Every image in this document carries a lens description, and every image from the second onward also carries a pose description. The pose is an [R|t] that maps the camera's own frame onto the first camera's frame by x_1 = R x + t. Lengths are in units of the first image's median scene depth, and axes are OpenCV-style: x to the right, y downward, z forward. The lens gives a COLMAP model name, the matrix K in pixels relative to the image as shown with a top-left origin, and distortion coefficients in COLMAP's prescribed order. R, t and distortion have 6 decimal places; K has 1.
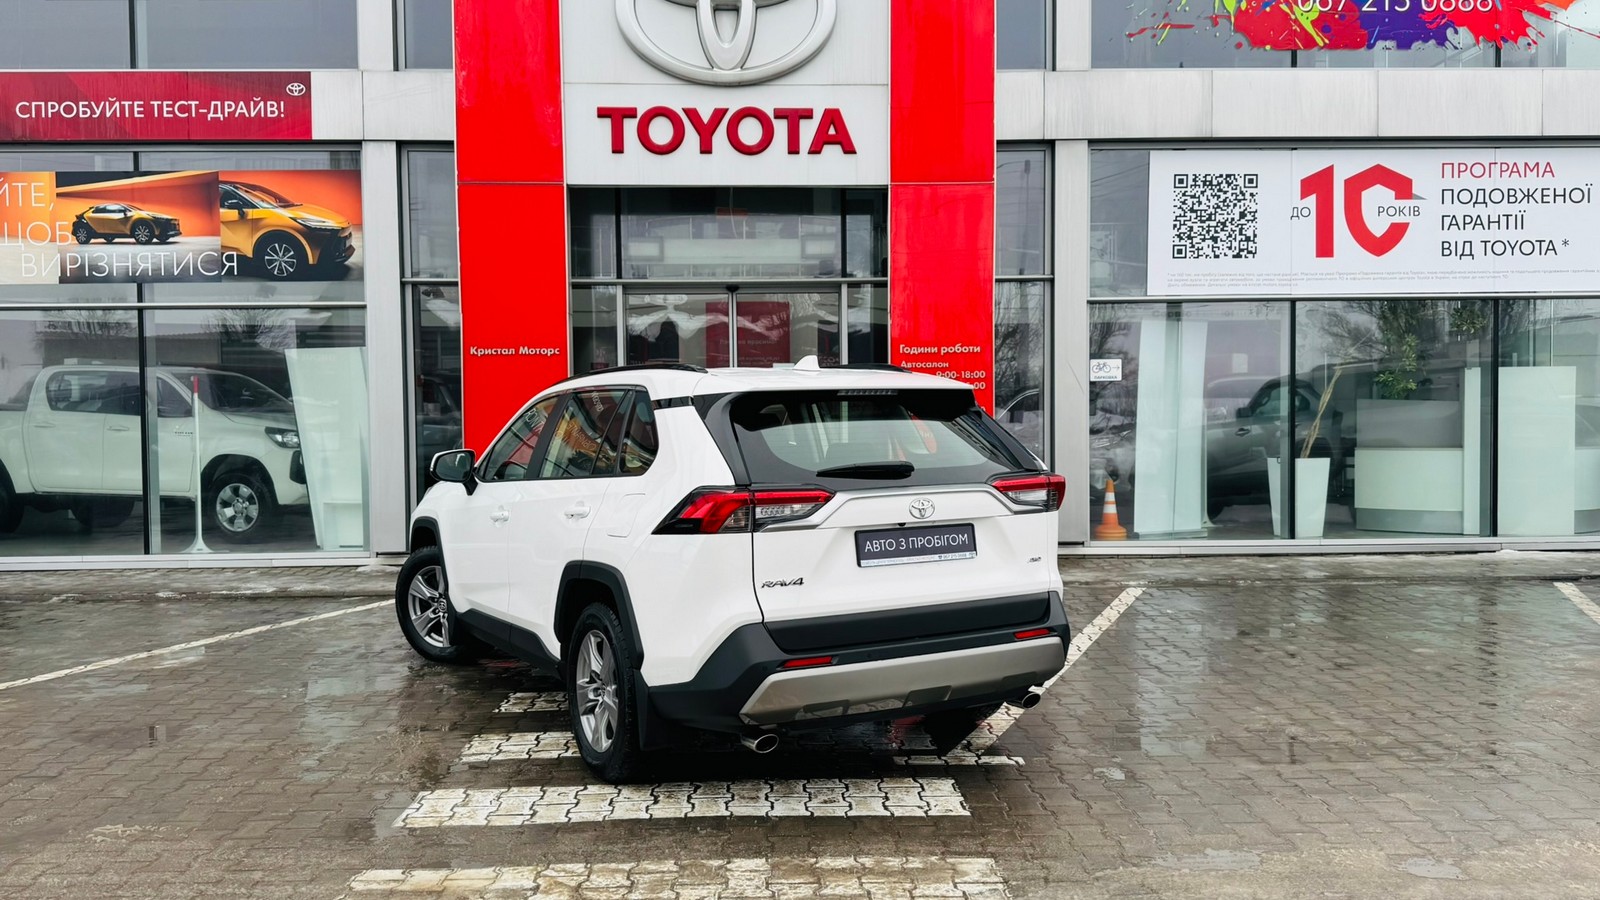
lens RADIAL K [[1245.9, 0, 801.0], [0, 1245.9, 452.2], [0, 0, 1]] dist [0.197068, -0.429088]
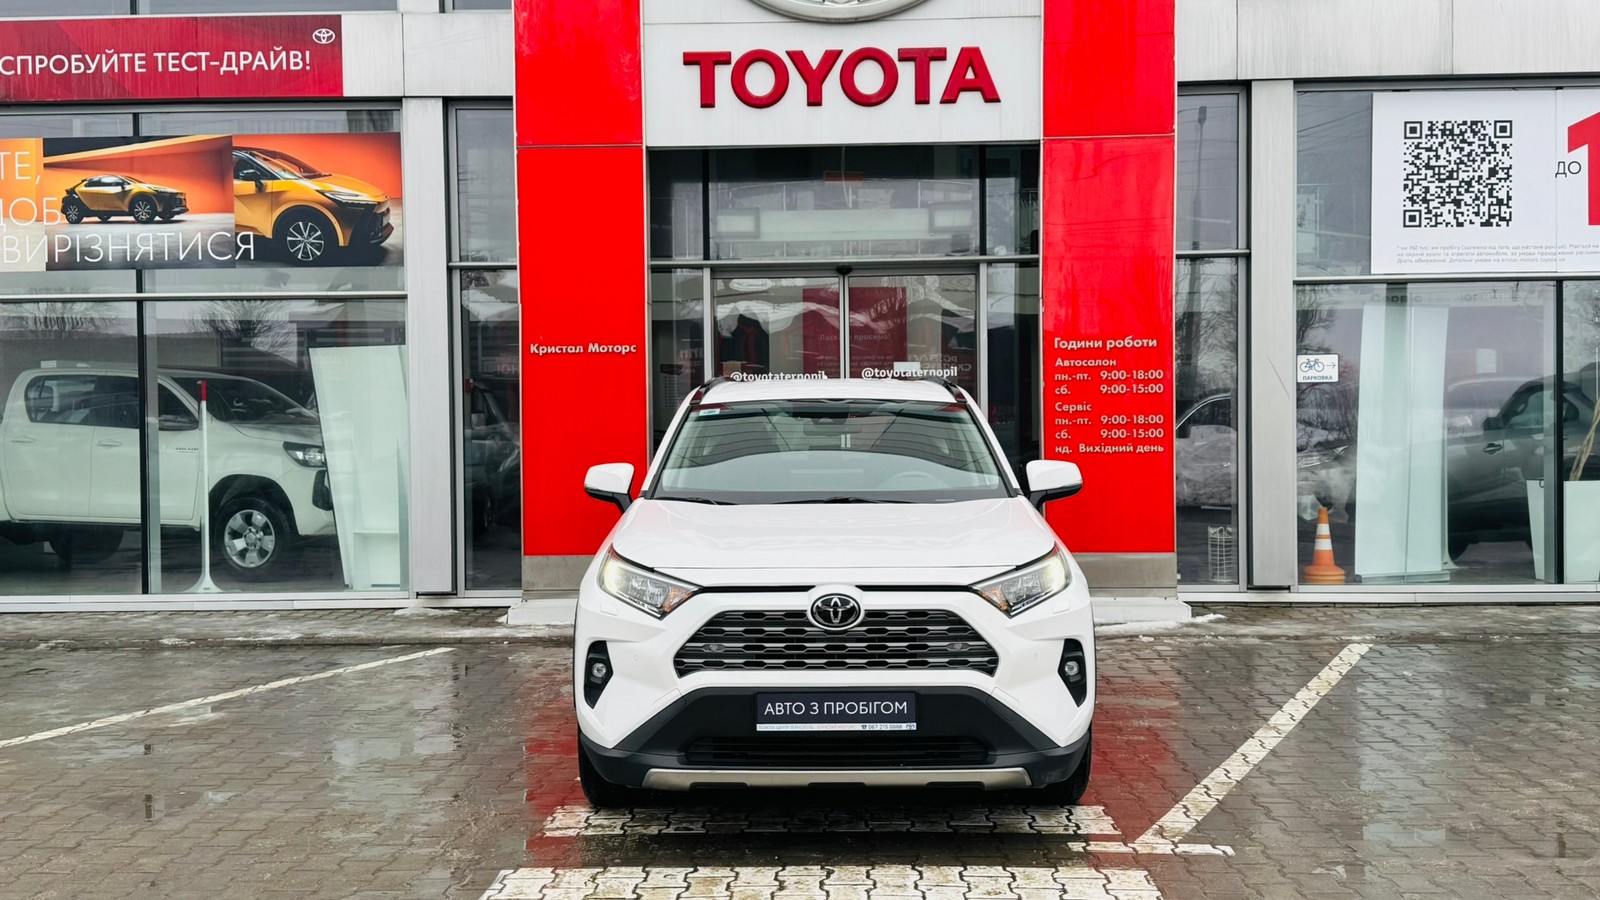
lens RADIAL K [[1561.7, 0, 805.2], [0, 1561.7, 453.9], [0, 0, 1]] dist [0.177336, -0.355830]
pose [[0.997752, 0.000074, -0.067013, -0.012345], [-0.001056, 0.999893, -0.014607, 0.003156], [0.067005, 0.014645, 0.997645, -0.013885]]
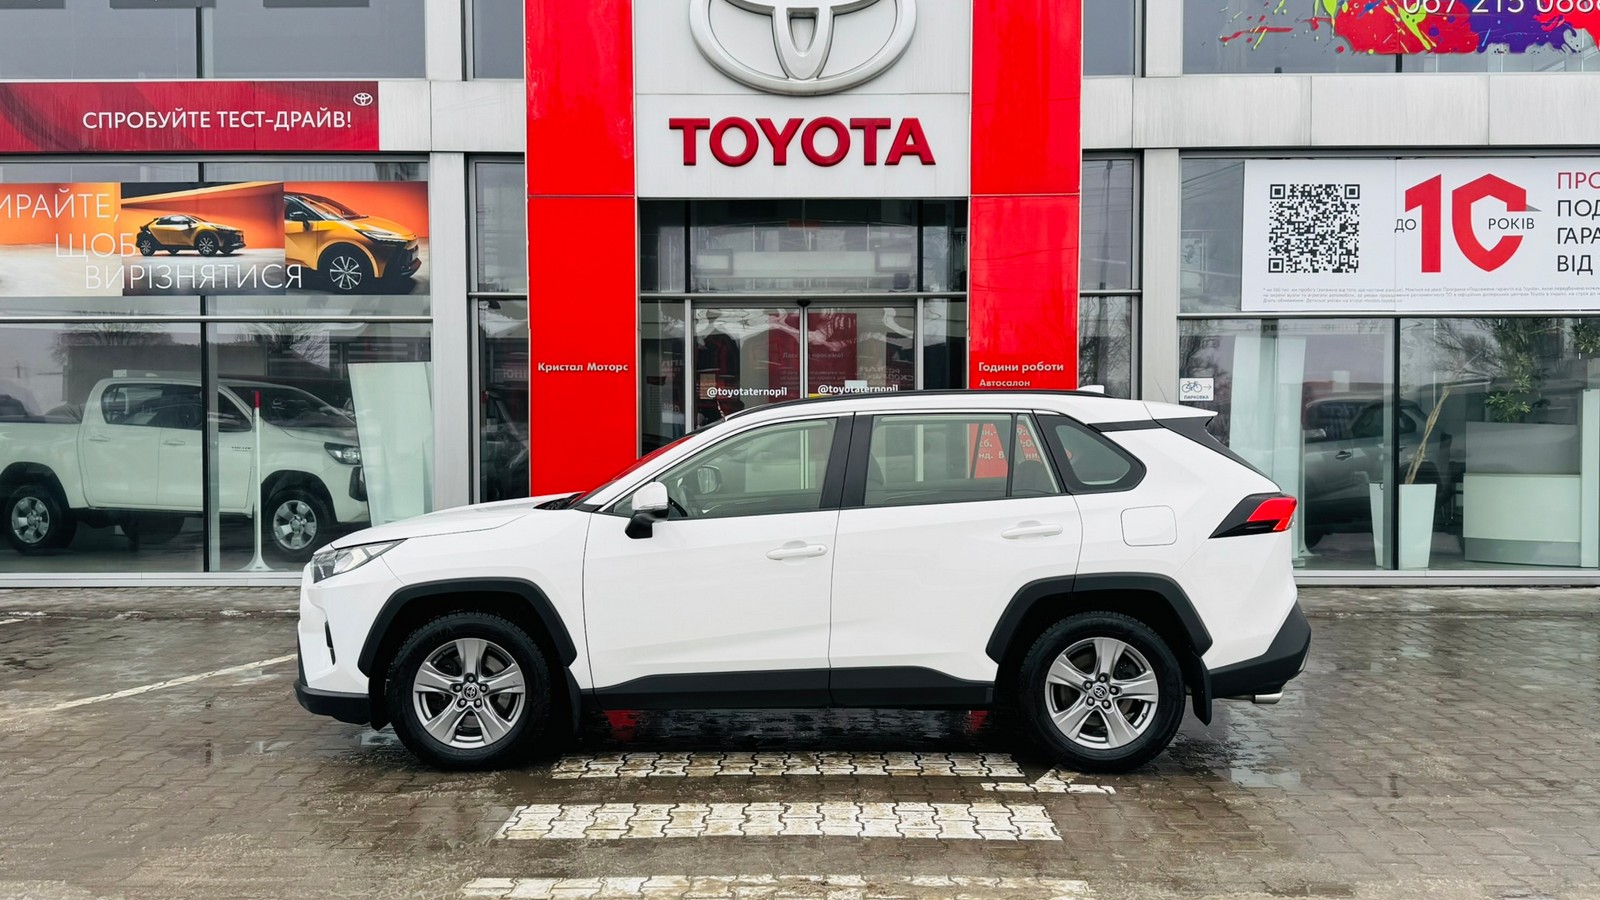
lens RADIAL K [[1342.8, 0, 804.8], [0, 1342.8, 455.0], [0, 0, 1]] dist [0.167913, -0.323609]
pose [[0.999123, 0.008055, -0.041102, -0.010904], [-0.008530, 0.999899, -0.011407, -0.001781], [0.041005, 0.011748, 0.999090, -0.036023]]
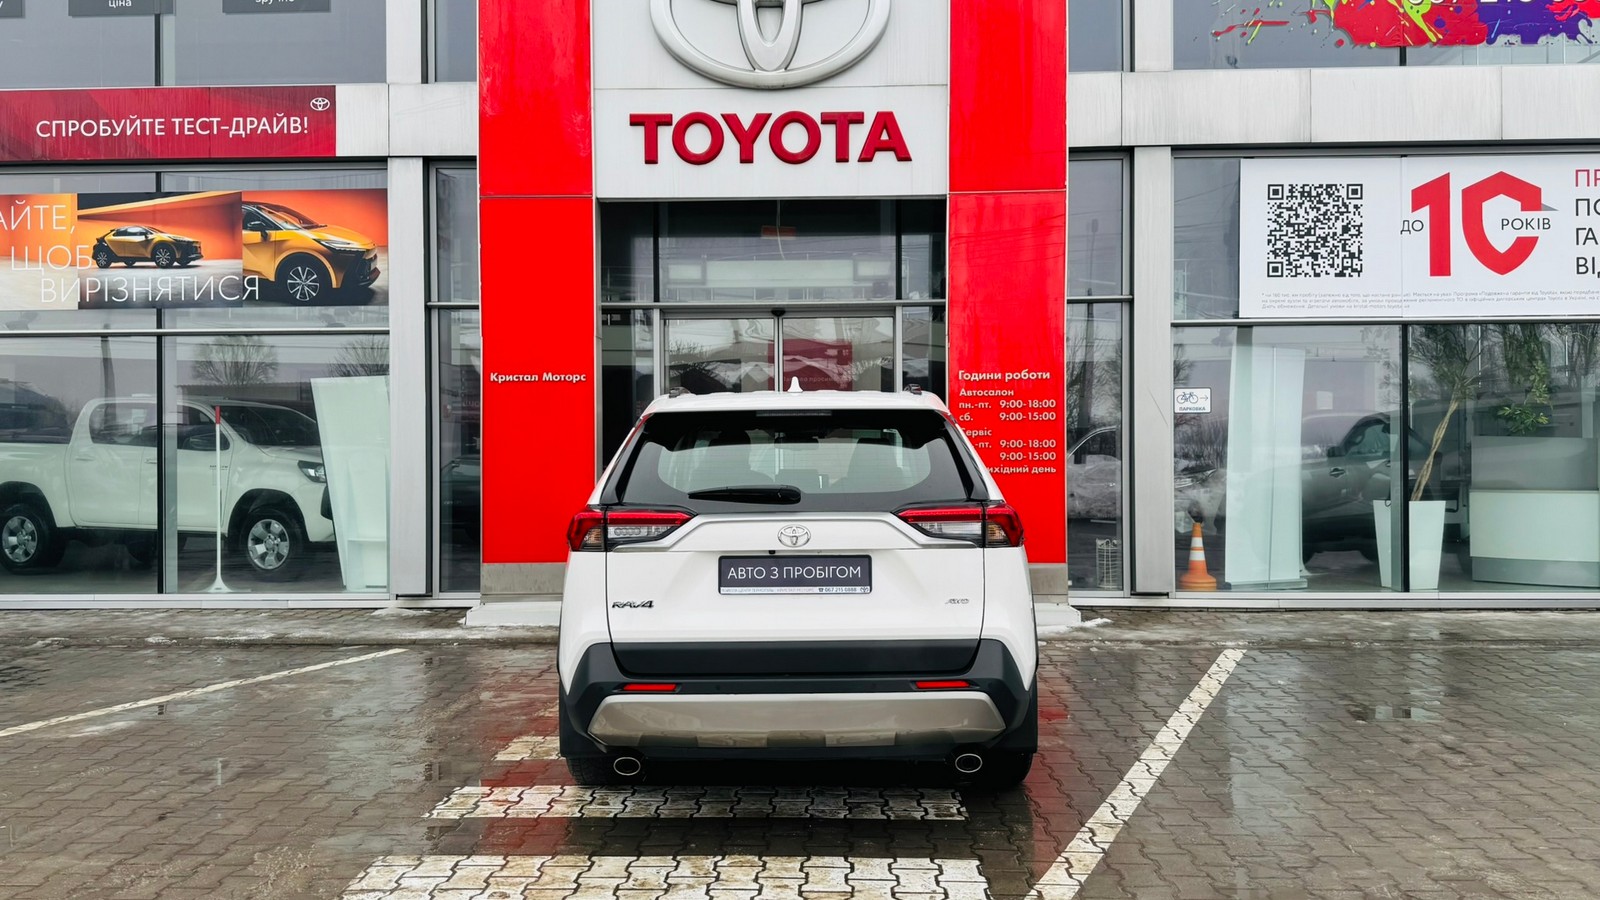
lens RADIAL K [[1165.3, 0, 801.9], [0, 1165.3, 451.4], [0, 0, 1]] dist [0.119757, -0.175716]
pose [[0.997922, 0.004513, -0.064280, 0.019251], [-0.006786, 0.999357, -0.035199, 0.002322], [0.064080, 0.035562, 0.997311, 0.149254]]
